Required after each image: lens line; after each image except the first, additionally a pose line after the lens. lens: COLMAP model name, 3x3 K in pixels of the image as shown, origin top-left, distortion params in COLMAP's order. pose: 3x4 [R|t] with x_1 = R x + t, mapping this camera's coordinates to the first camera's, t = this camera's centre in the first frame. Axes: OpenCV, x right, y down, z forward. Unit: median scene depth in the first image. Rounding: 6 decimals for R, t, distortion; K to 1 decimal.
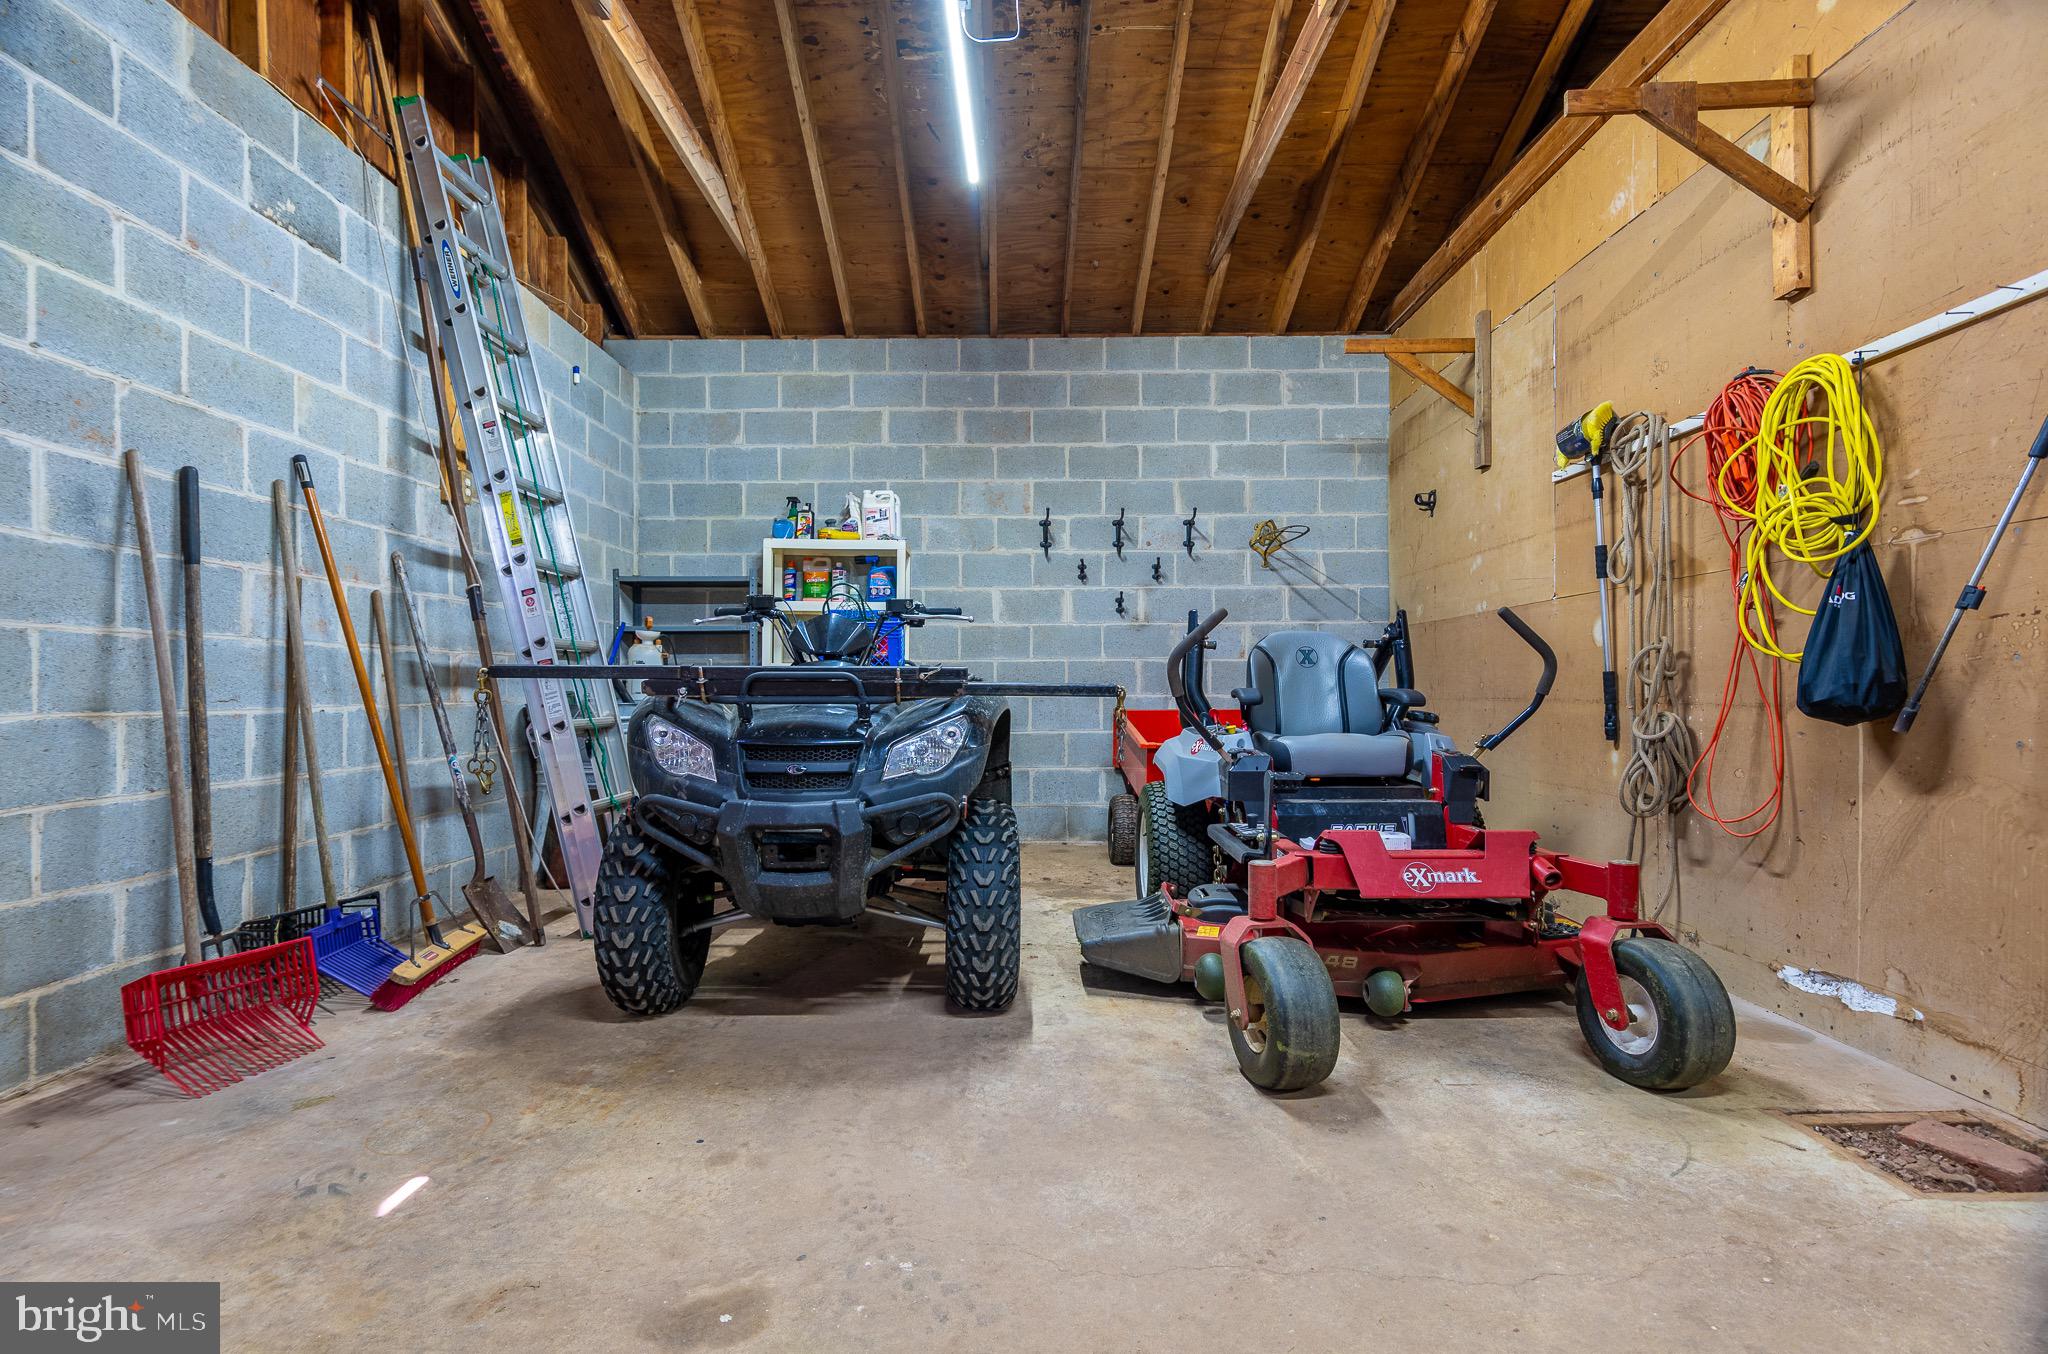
lens RADIAL K [[1031.9, 0, 1024.6], [0, 1031.9, 684.5], [0, 0, 1]] dist [0.006702, -0.000474]
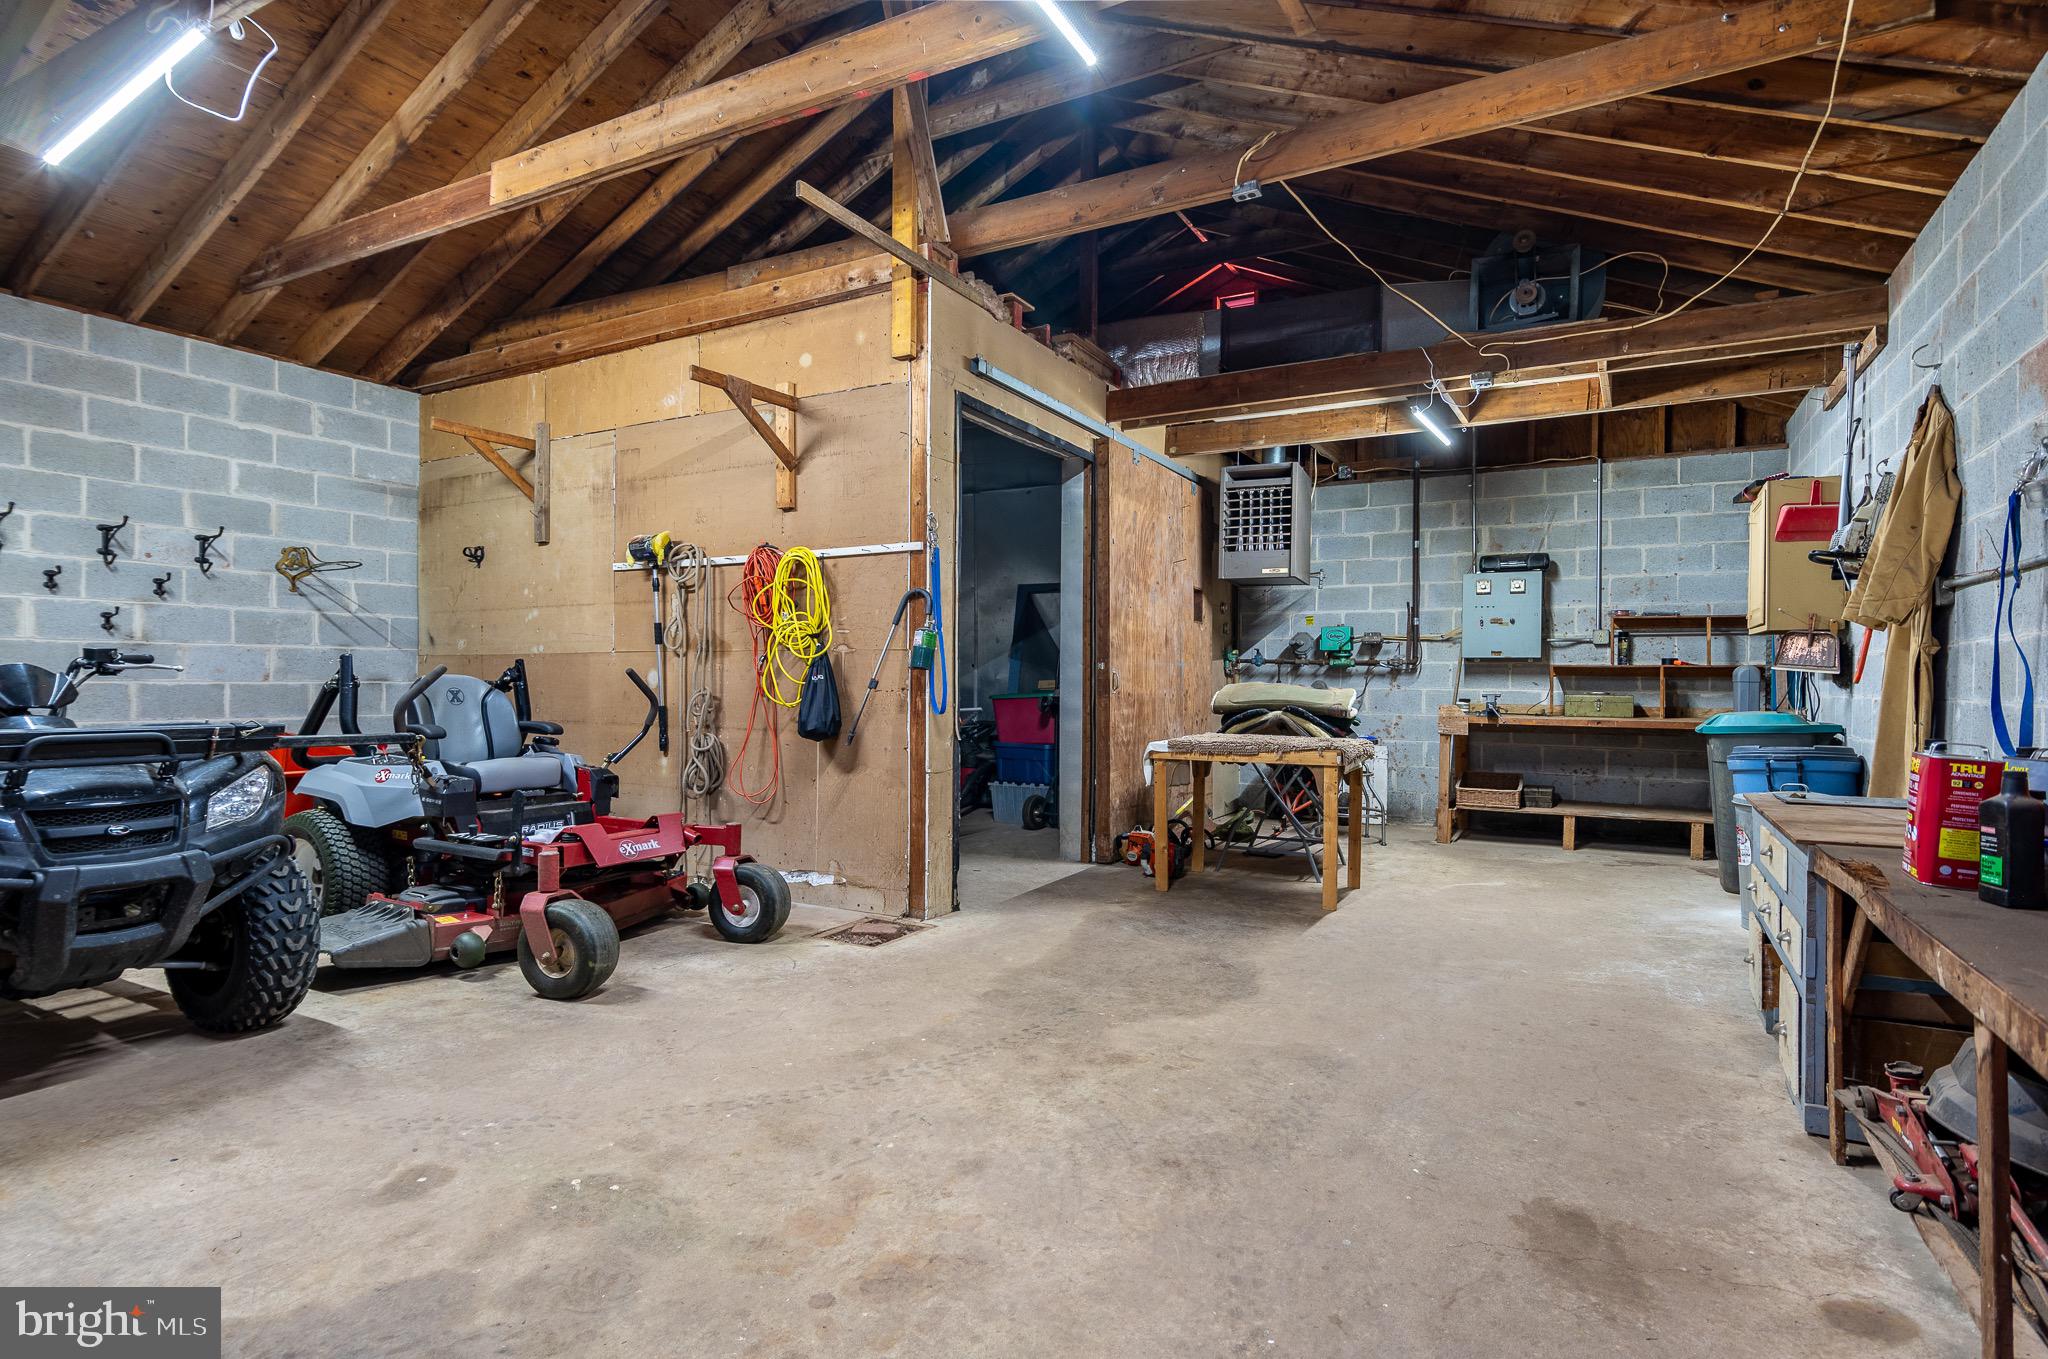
lens RADIAL K [[1031.9, 0, 1030.4], [0, 1031.9, 683.4], [0, 0, 1]] dist [0.006702, -0.000474]
pose [[0.490617, 0.002041, 0.871373, -0.612334], [-0.009329, 0.999952, 0.002911, -0.068333], [-0.871325, -0.009557, 0.490613, -0.271540]]
